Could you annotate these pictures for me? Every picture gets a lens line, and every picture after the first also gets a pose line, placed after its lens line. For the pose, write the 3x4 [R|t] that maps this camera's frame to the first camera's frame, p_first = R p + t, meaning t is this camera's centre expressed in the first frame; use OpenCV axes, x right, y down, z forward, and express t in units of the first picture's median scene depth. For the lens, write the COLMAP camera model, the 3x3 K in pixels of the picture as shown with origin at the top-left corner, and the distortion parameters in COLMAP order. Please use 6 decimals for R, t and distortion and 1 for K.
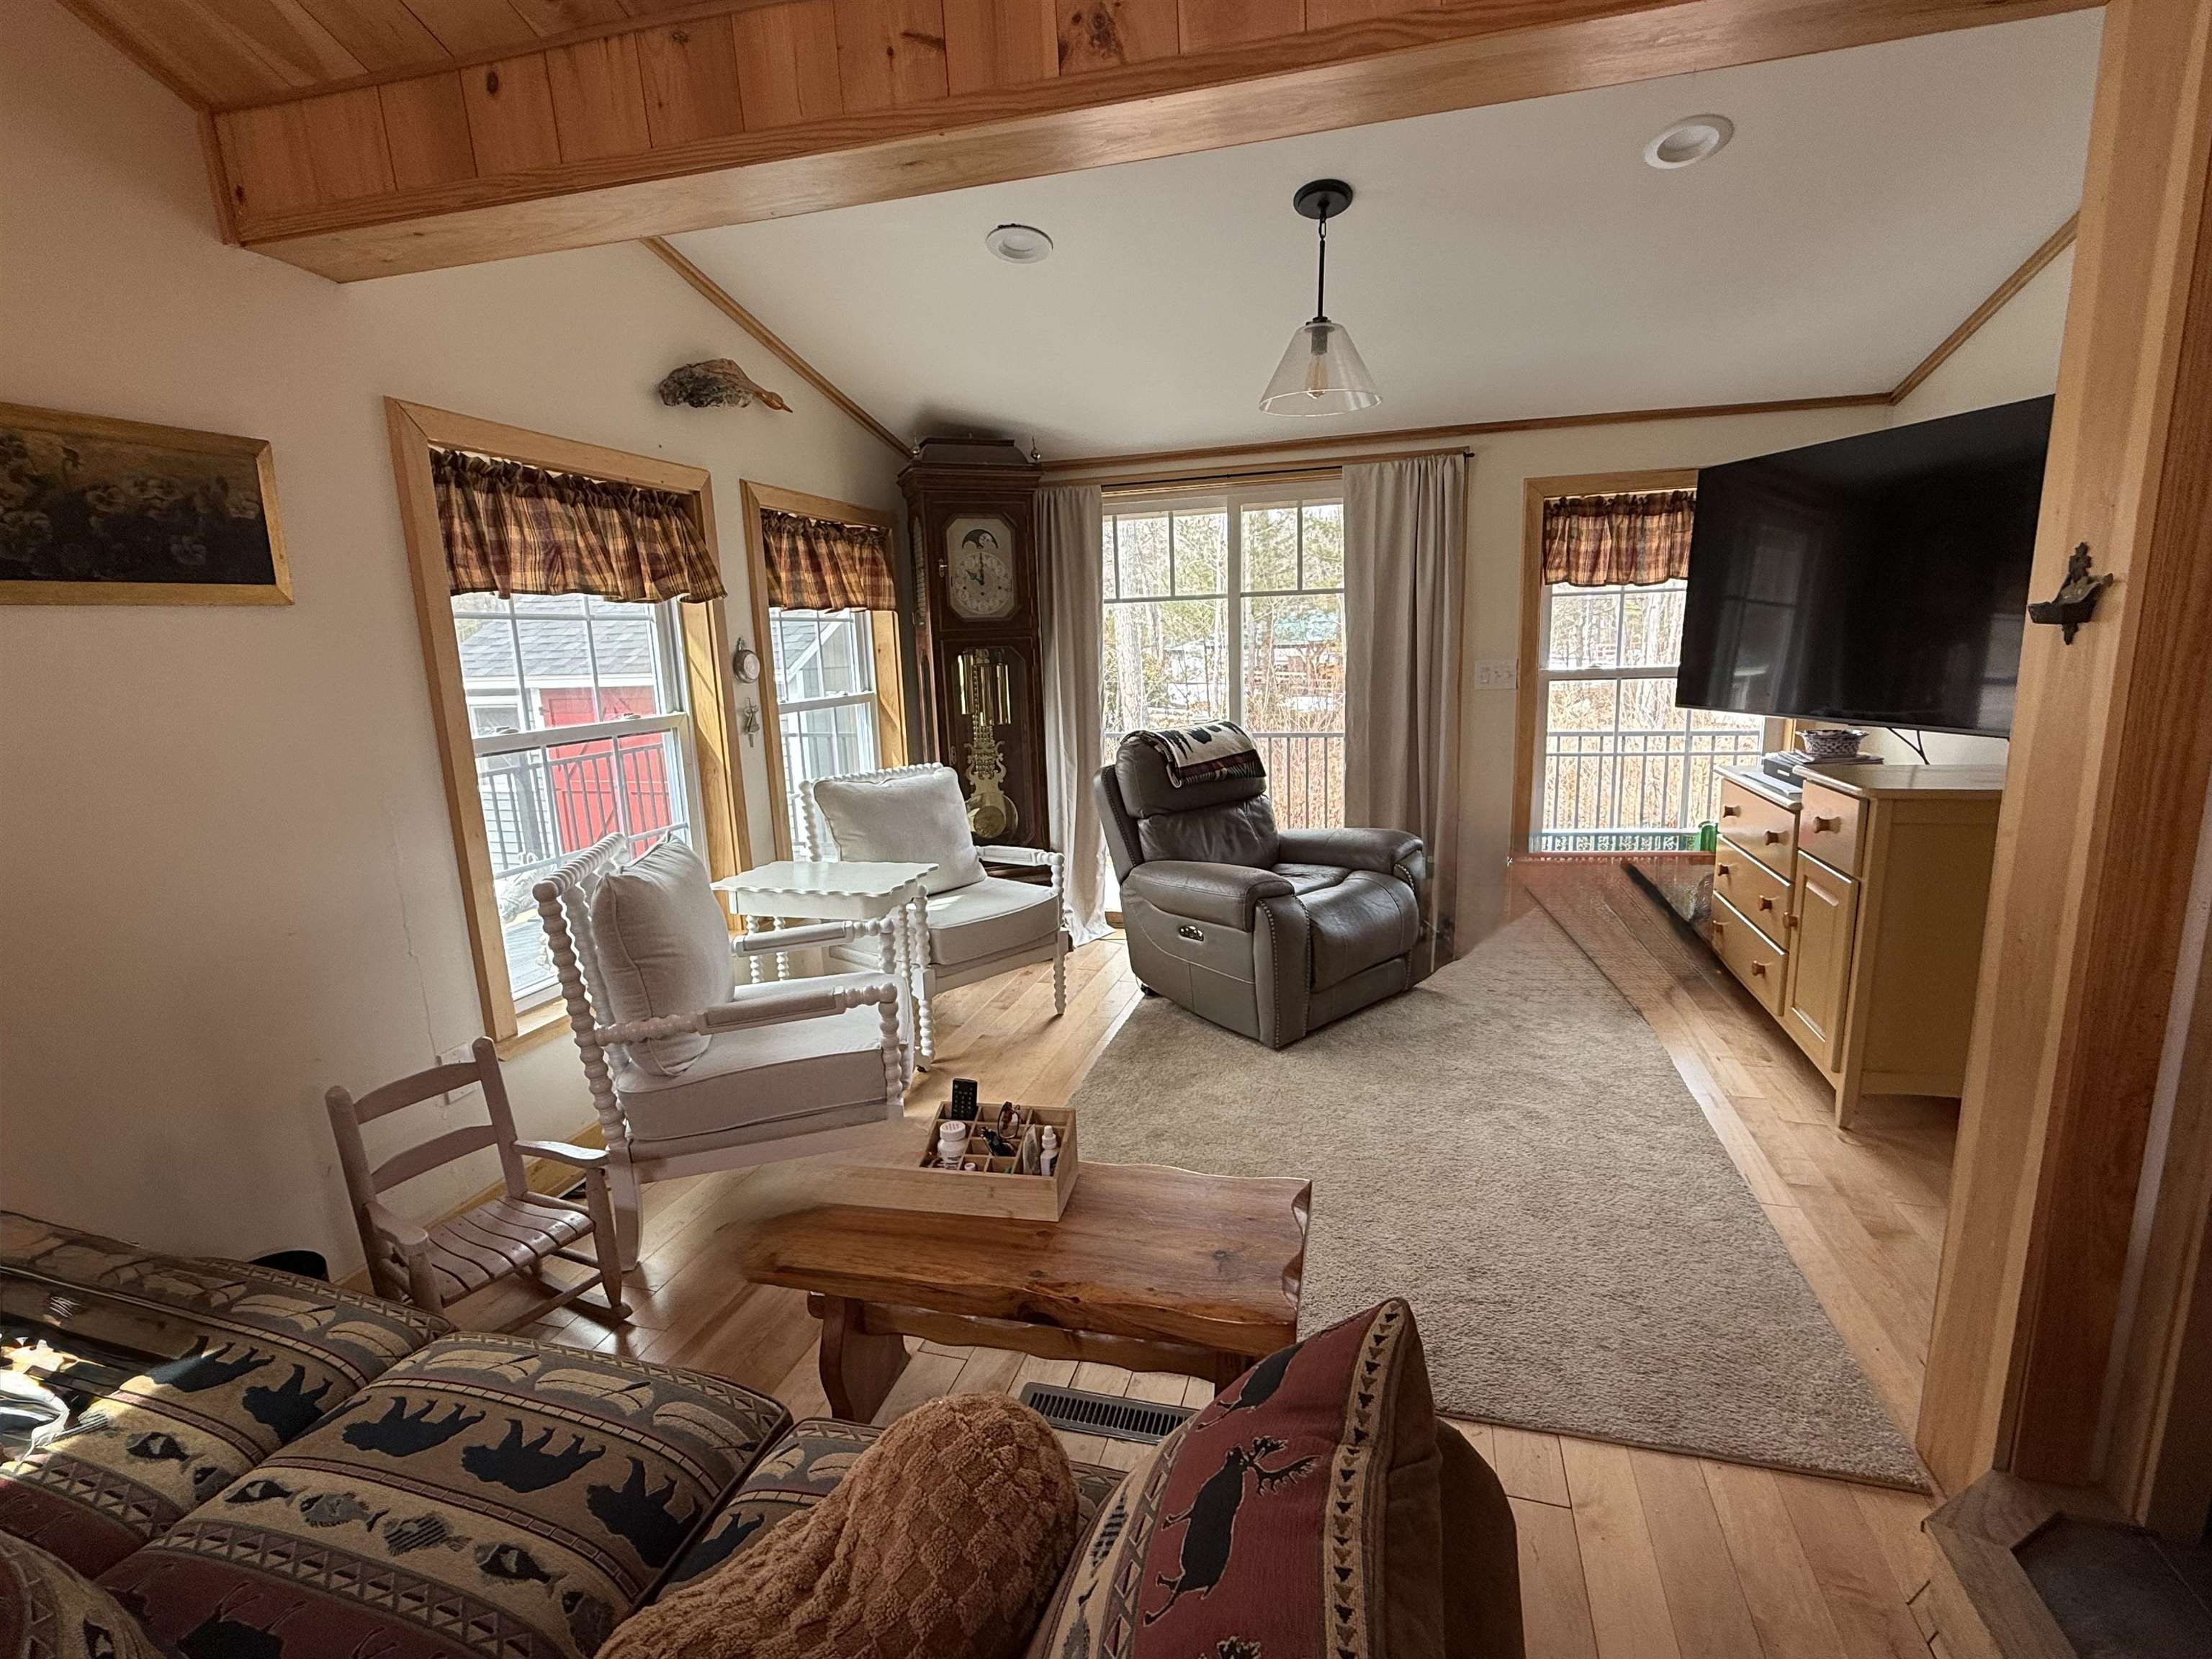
lens RADIAL K [[1030.2, 0, 1107.2], [0, 1030.2, 821.4], [0, 0, 1]] dist [-0.003662, -0.000393]
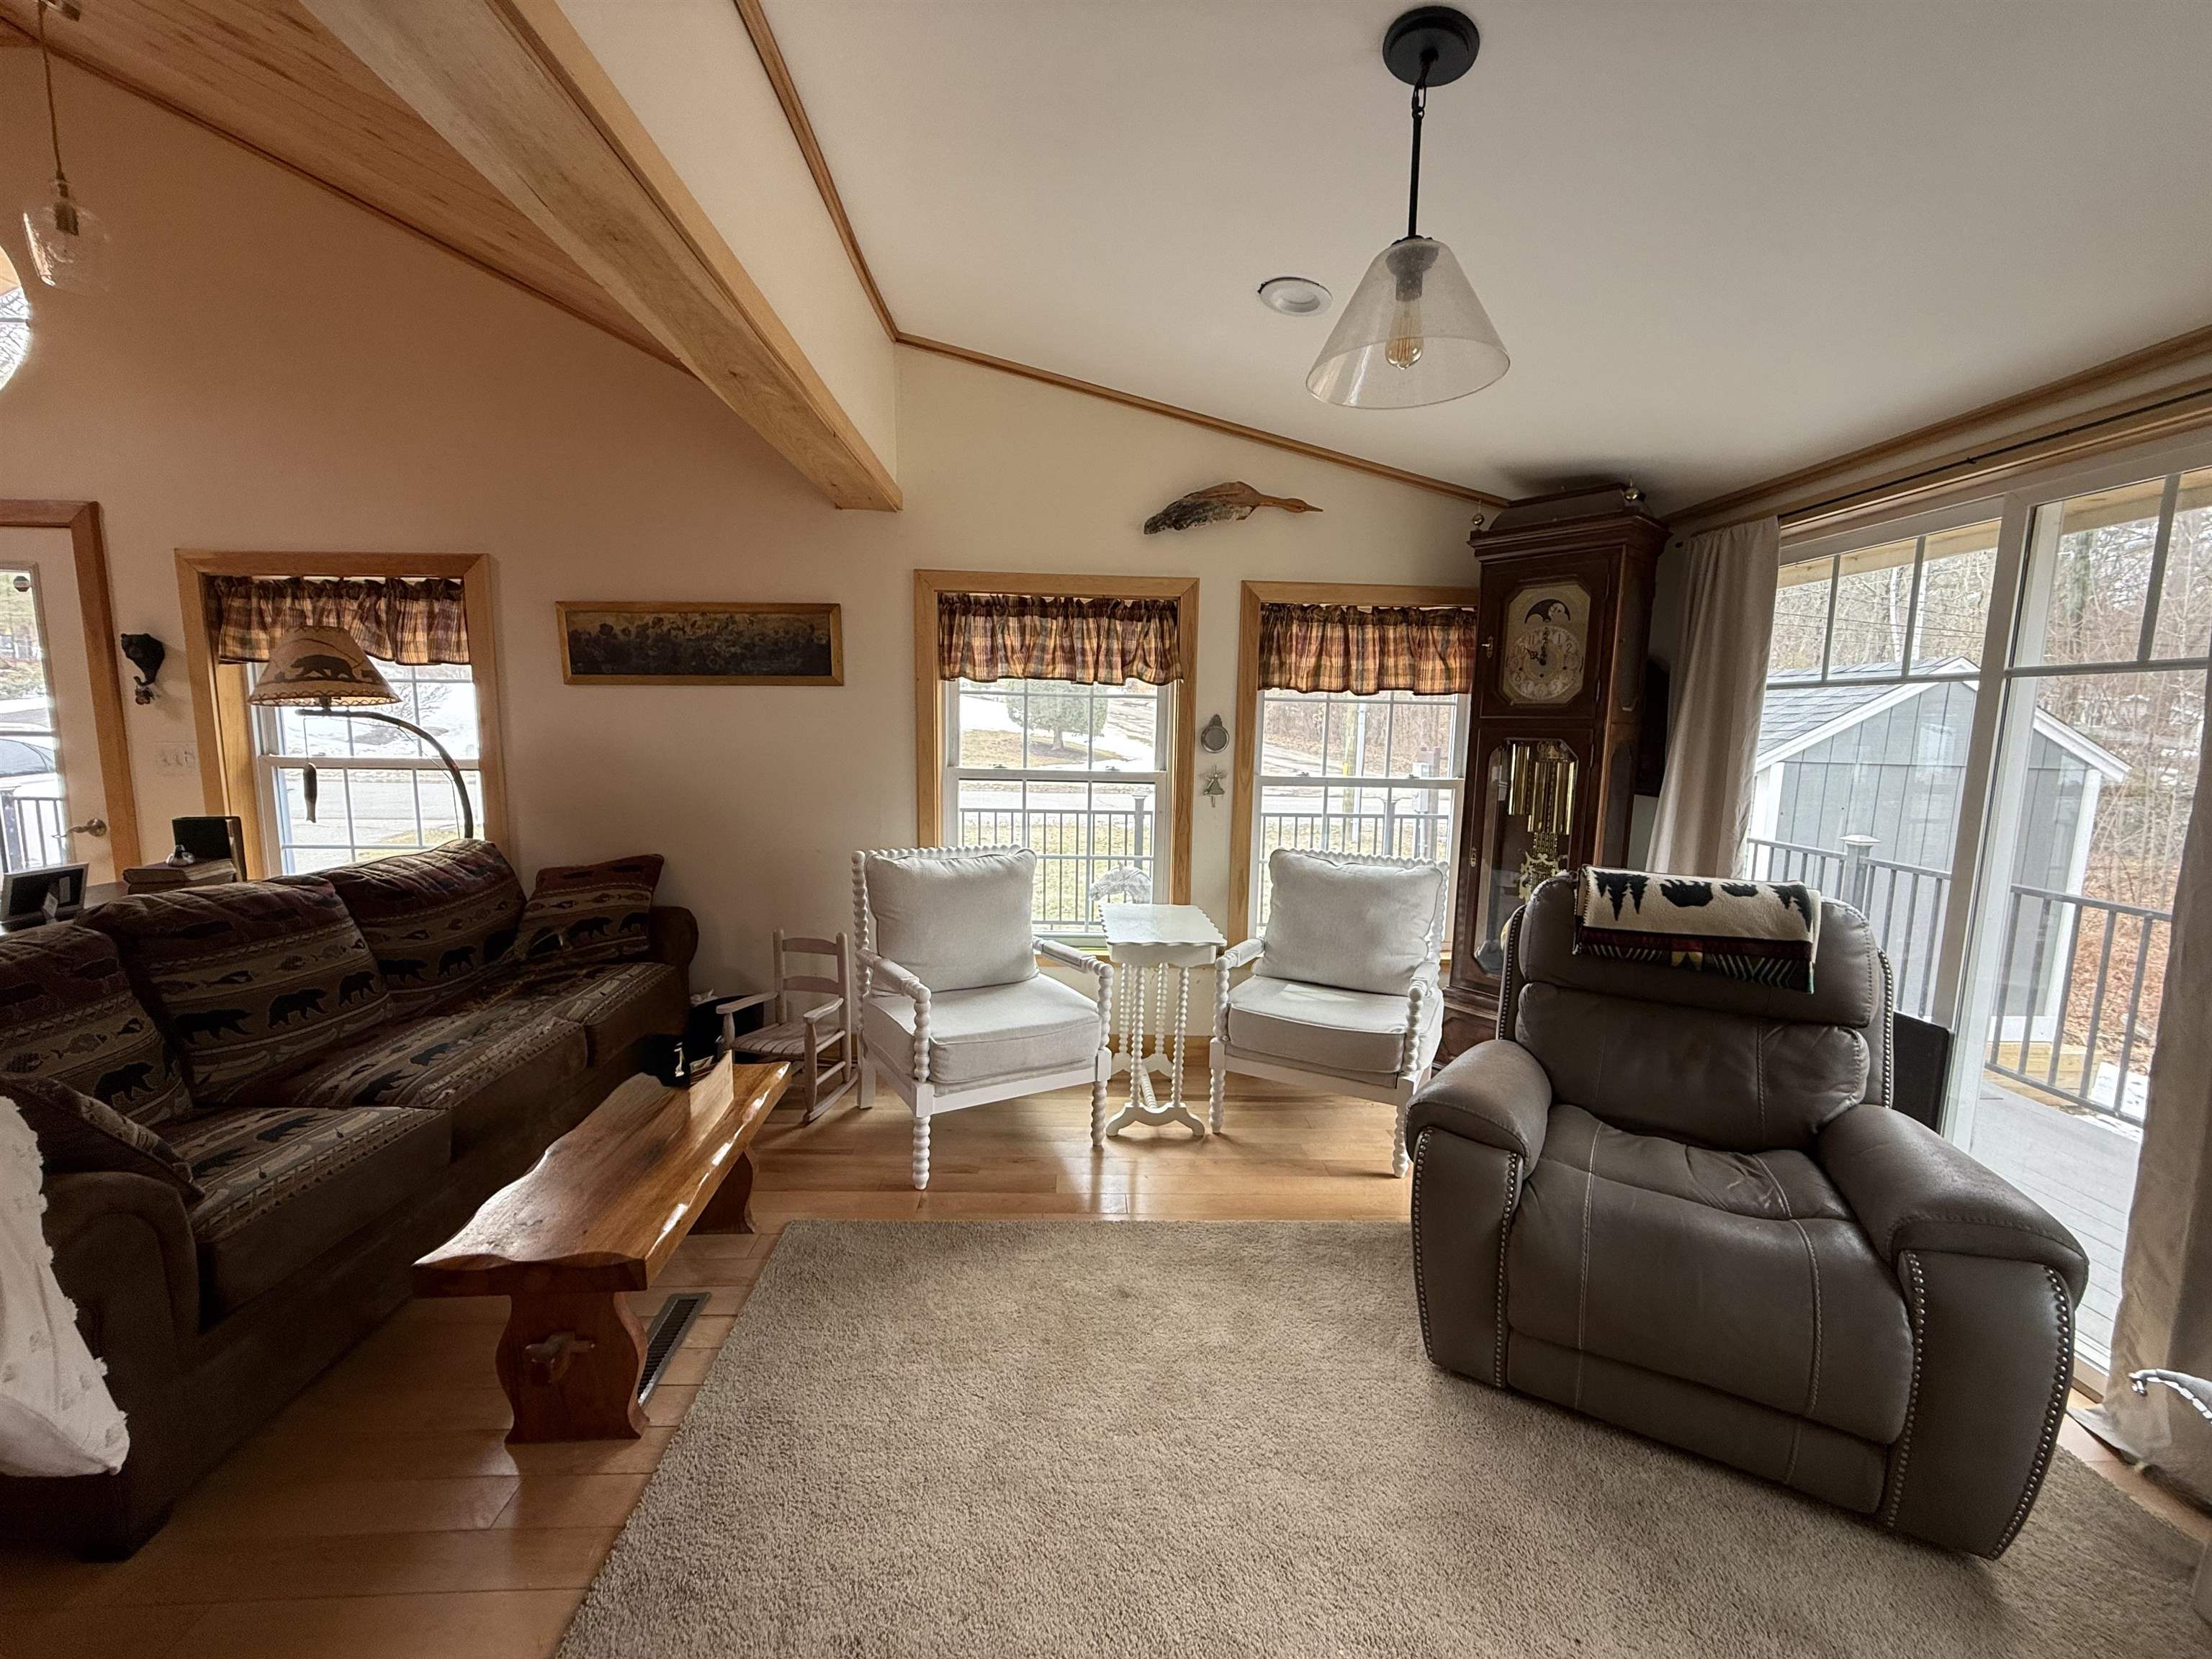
lens RADIAL K [[874.7, 0, 1103.5], [0, 874.7, 828.0], [0, 0, 1]] dist [0.000156, 0.000112]
pose [[0.310809, 0.154389, -0.937850, 0.495722], [-0.198394, 0.975523, 0.094842, -0.106315], [0.929536, 0.156586, 0.333831, 0.494141]]
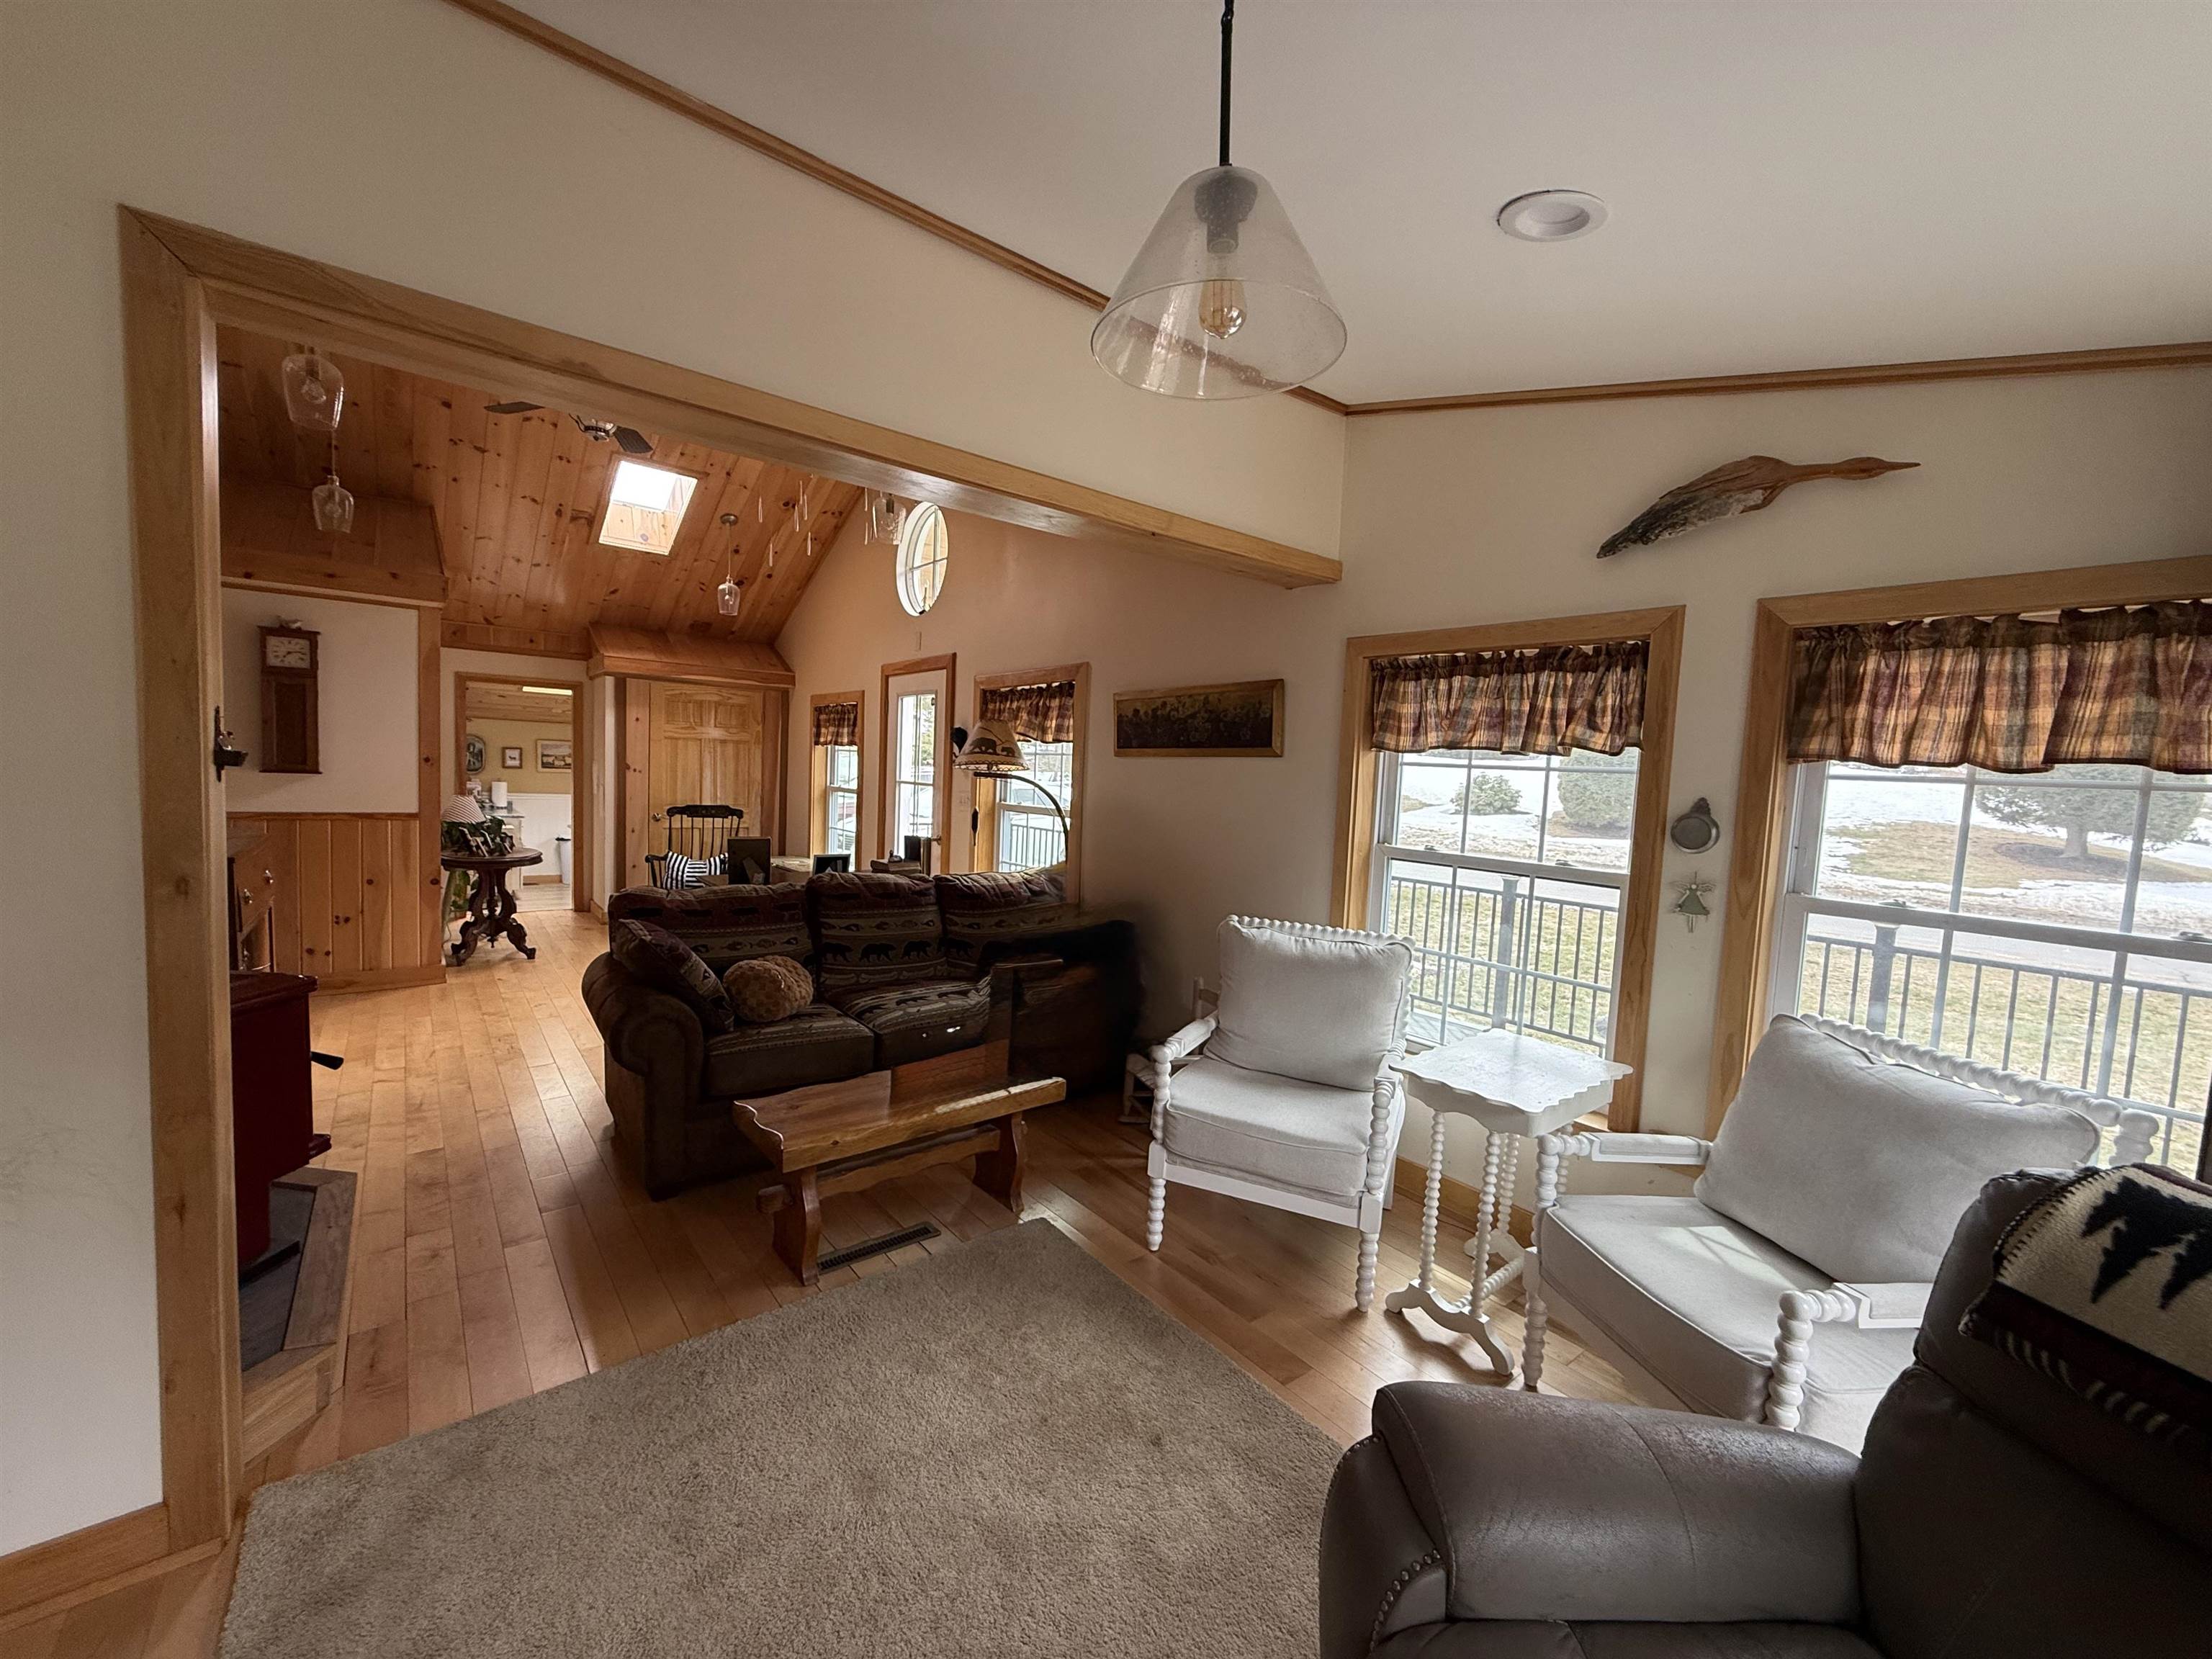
lens RADIAL K [[874.7, 0, 1104.6], [0, 874.7, 831.7], [0, 0, 1]] dist [0.000156, 0.000112]
pose [[-0.579951, 0.067235, -0.811872, 0.416363], [-0.170011, 0.964656, 0.201333, -0.185199], [0.796714, 0.254791, -0.548022, 0.883643]]
